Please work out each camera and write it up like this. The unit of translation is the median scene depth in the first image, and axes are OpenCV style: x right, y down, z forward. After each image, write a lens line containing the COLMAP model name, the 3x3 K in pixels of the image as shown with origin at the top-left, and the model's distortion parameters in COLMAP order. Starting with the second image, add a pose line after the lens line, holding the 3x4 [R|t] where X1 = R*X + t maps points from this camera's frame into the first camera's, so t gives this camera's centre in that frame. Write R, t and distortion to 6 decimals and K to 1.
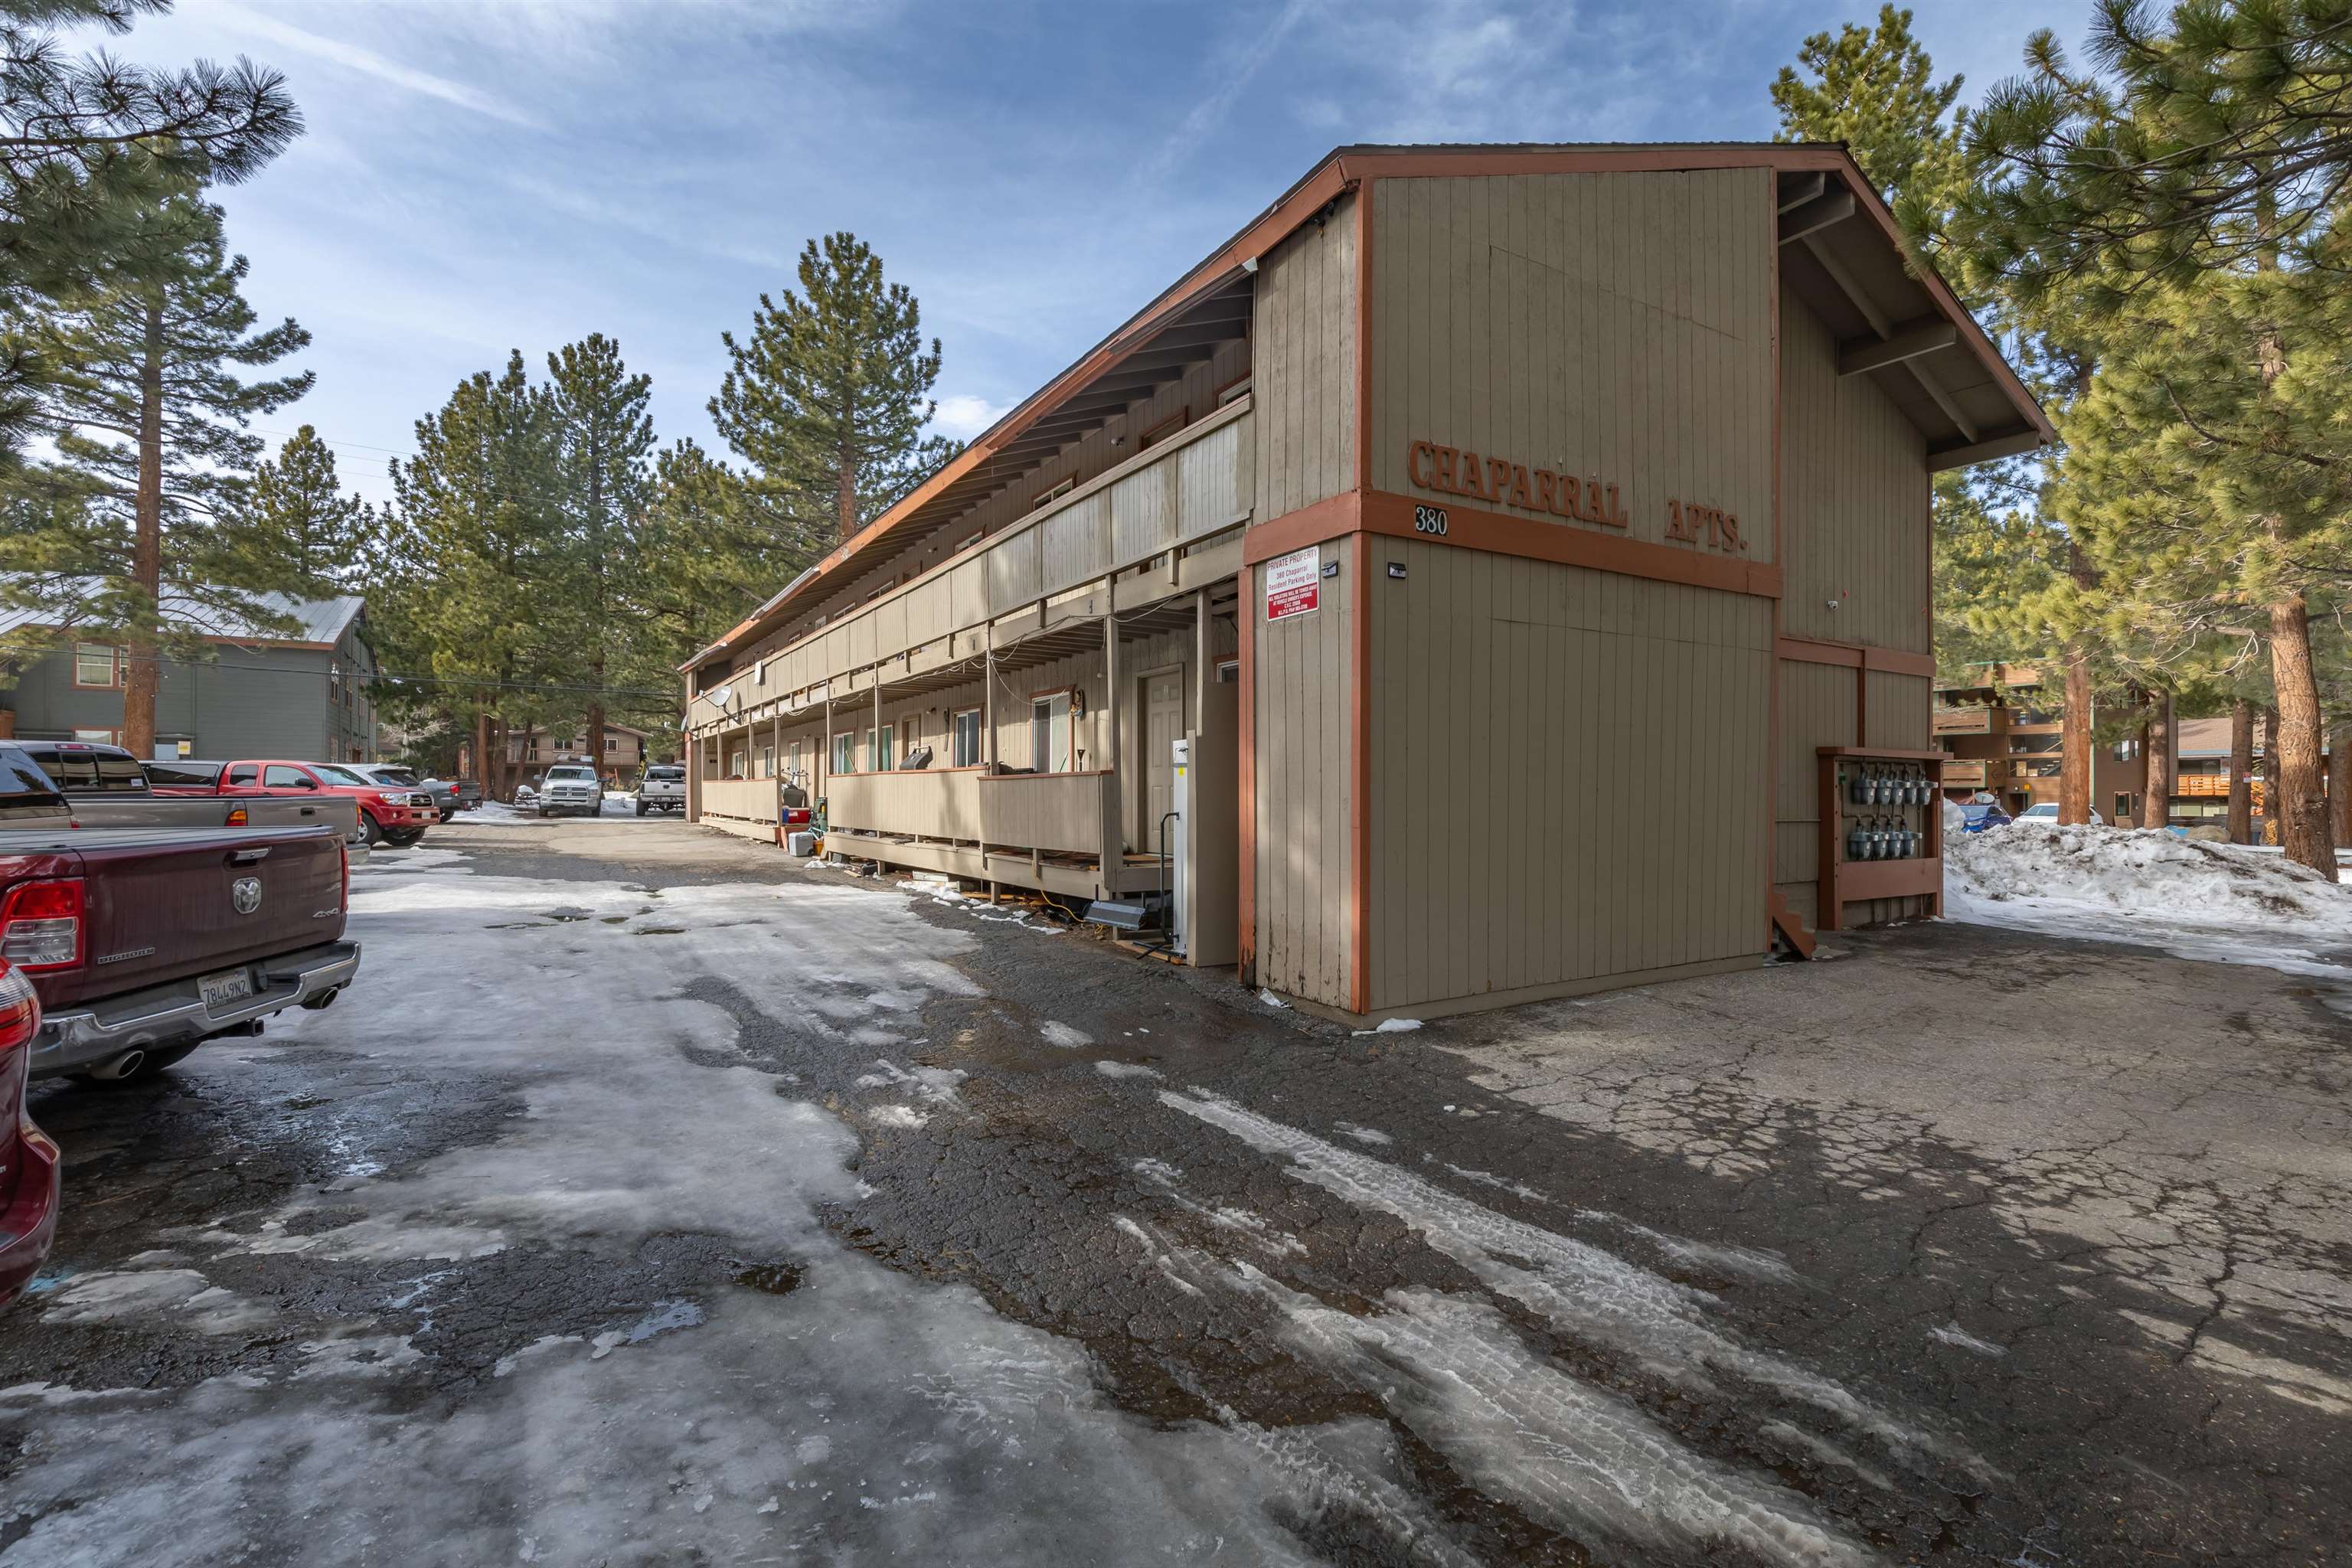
lens RADIAL K [[1054.5, 0, 1229.0], [0, 1054.5, 786.6], [0, 0, 1]] dist [0.010263, -0.000782]
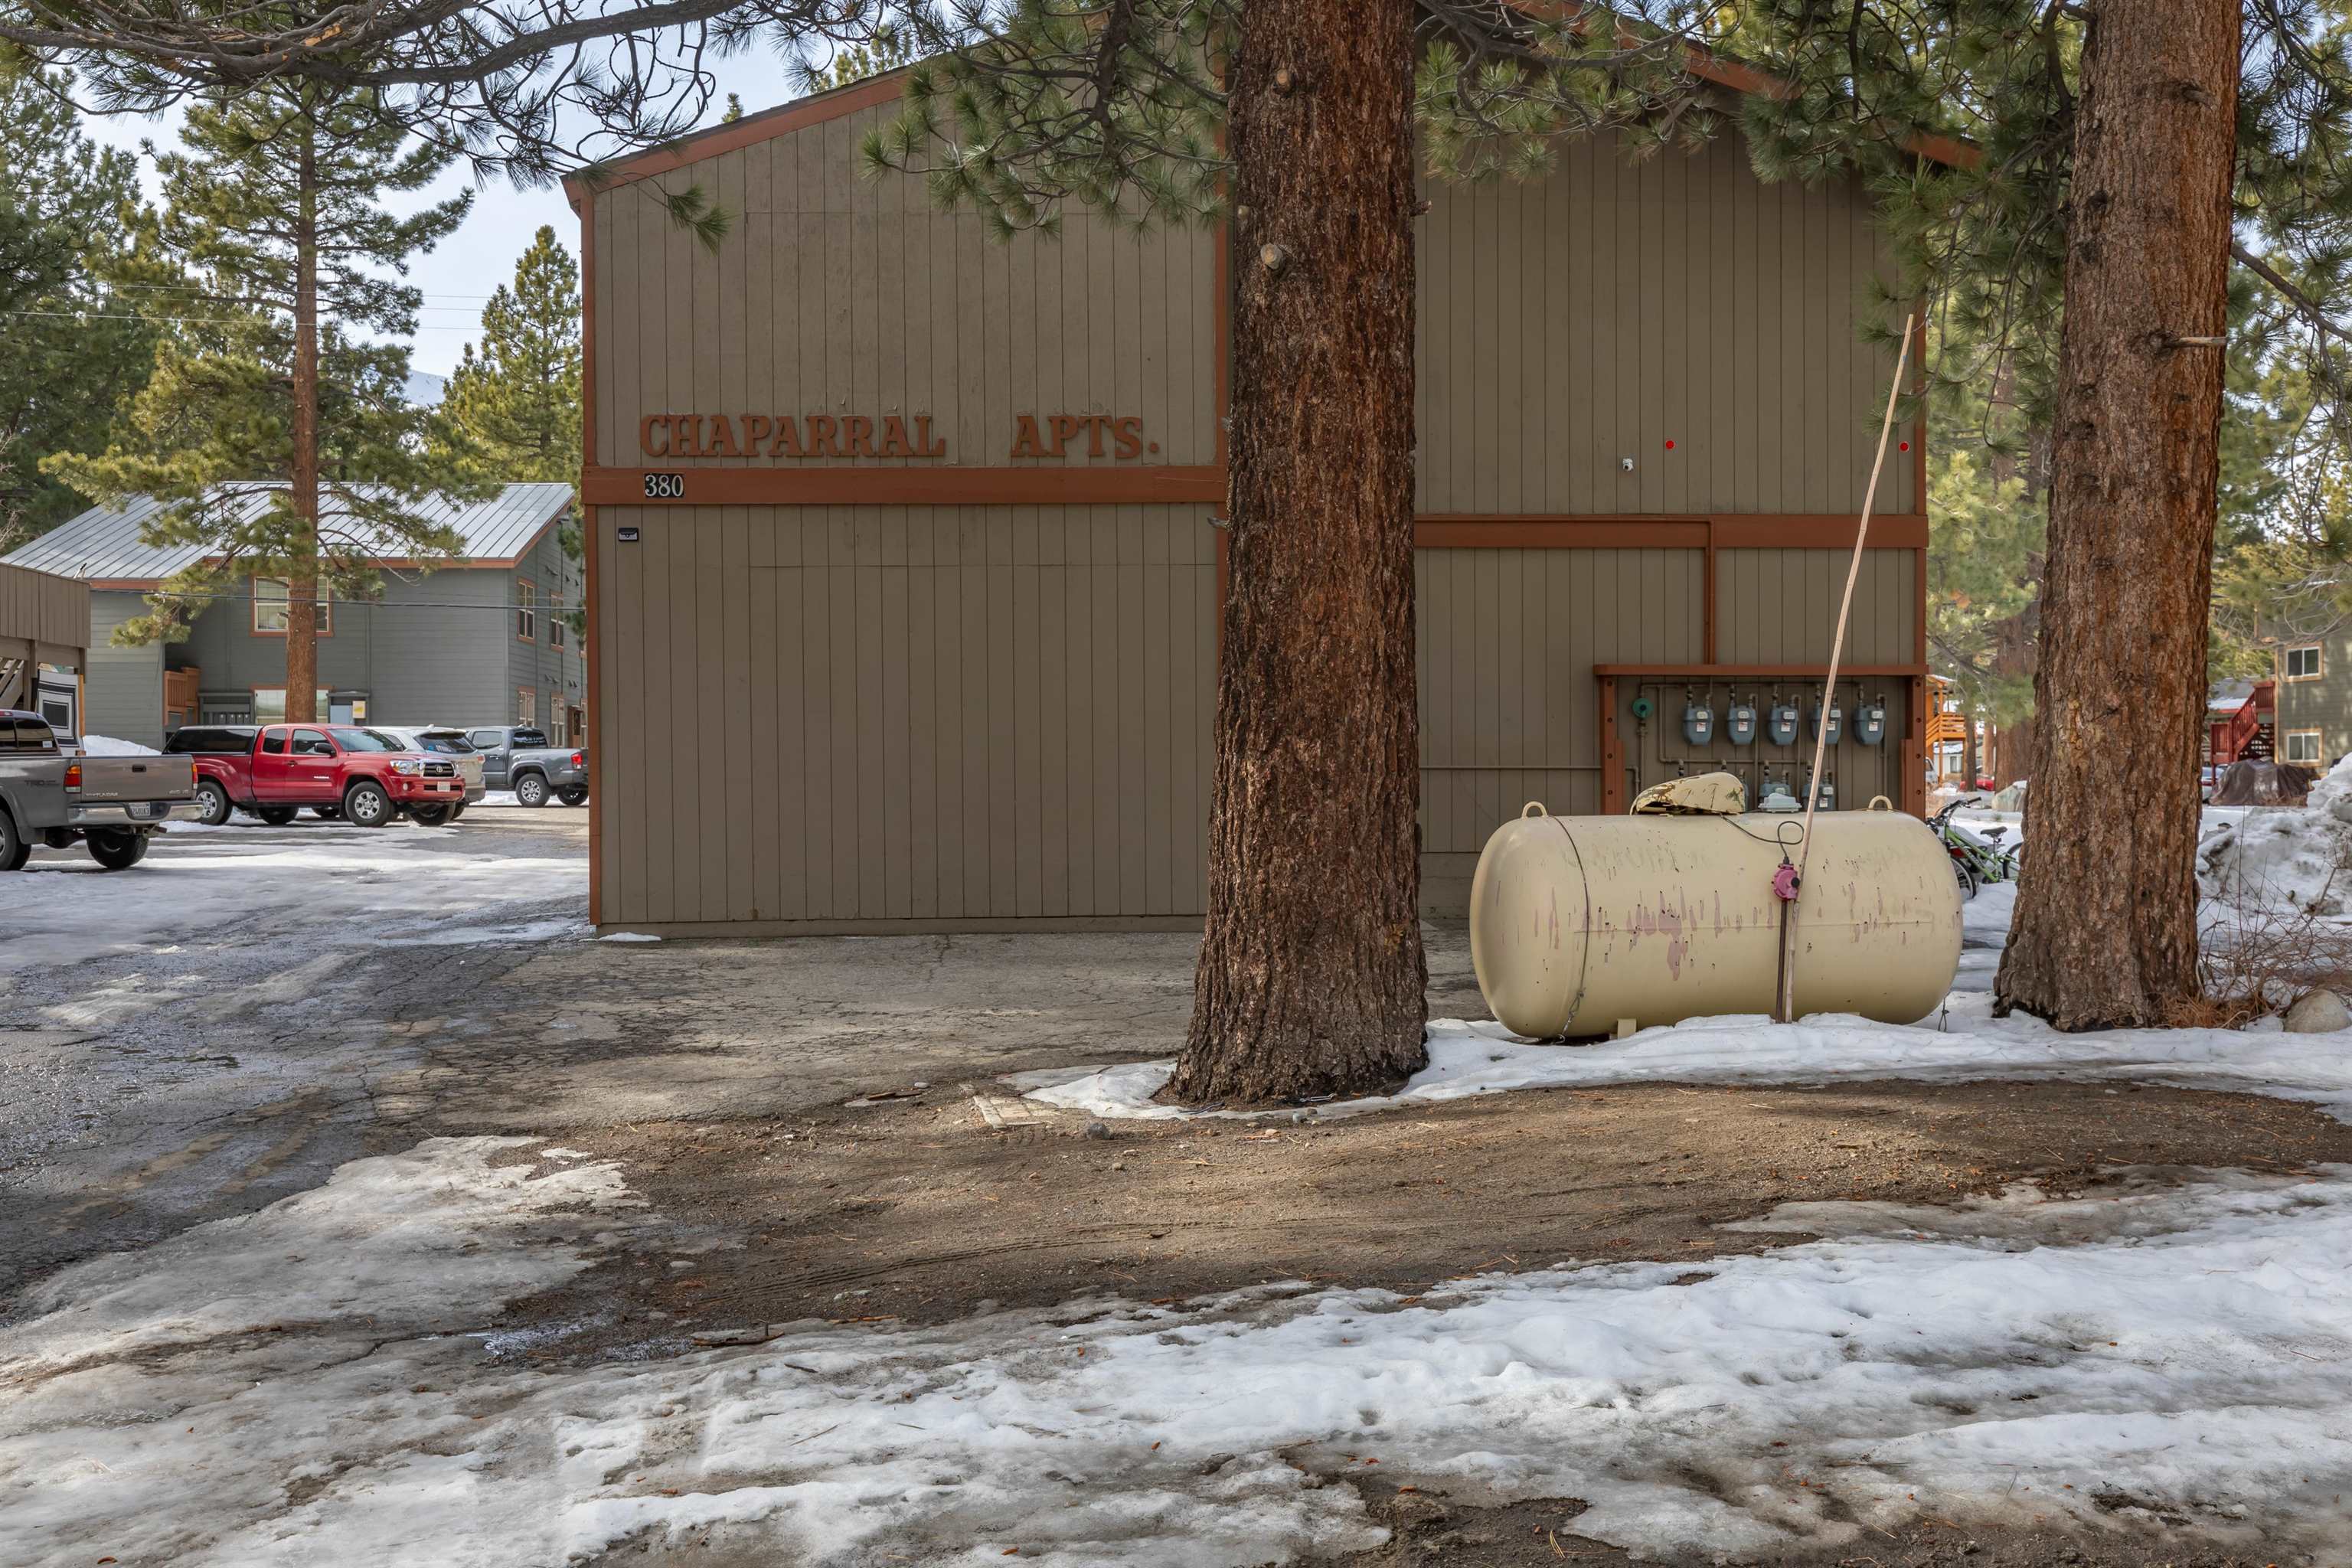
lens RADIAL K [[2305.0, 0, 1273.8], [0, 2305.0, 778.4], [0, 0, 1]] dist [0.005206, 0.007931]
pose [[0.890078, -0.008023, -0.455738, 0.356328], [0.013008, 0.999885, 0.007803, 0.008415], [0.455623, -0.012873, 0.890080, -0.165281]]
